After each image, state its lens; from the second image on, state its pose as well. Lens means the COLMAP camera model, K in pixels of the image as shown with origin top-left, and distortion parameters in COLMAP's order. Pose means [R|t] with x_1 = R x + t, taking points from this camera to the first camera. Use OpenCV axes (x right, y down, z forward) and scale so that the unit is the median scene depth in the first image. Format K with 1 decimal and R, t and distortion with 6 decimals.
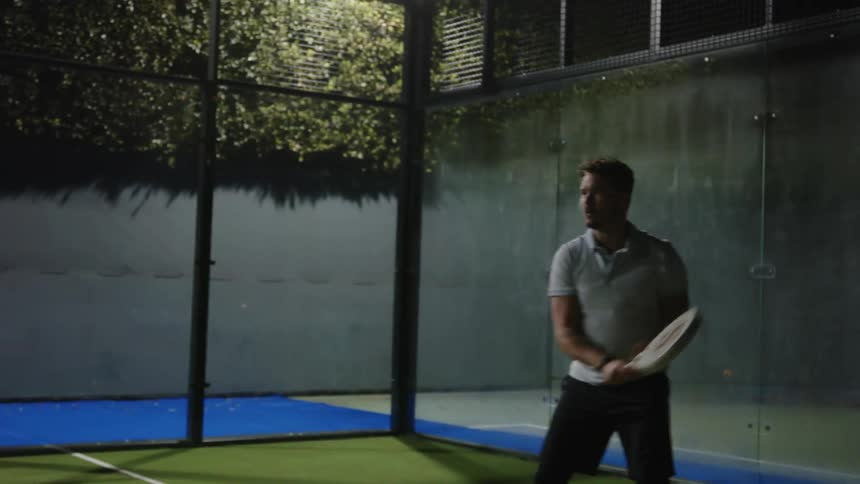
lens RADIAL K [[1187.6, 0, 428.1], [0, 1187.6, 220.4], [0, 0, 1]] dist [-0.025087, -0.007395]
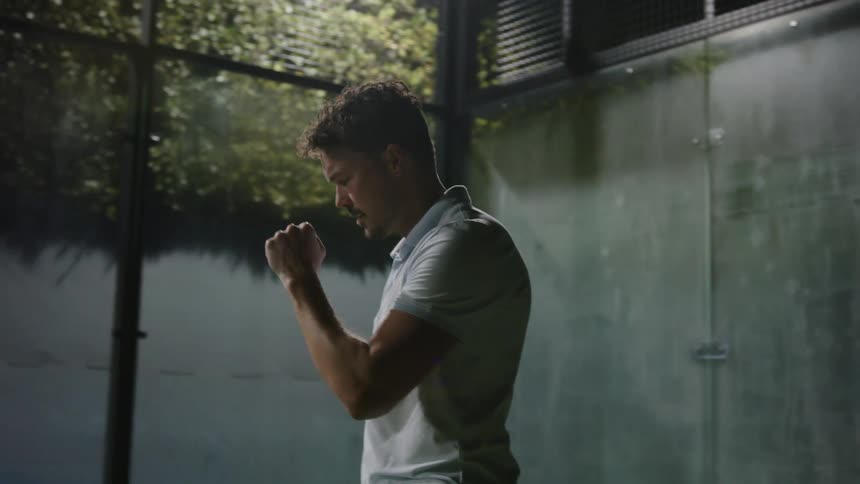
lens RADIAL K [[1187.6, 0, 428.1], [0, 1187.6, 220.4], [0, 0, 1]] dist [-0.025087, -0.007395]
pose [[0.999963, -0.003745, 0.007807, -0.022435], [0.004528, 0.994692, -0.102800, 0.031748], [-0.007381, 0.102831, 0.994671, 0.248617]]
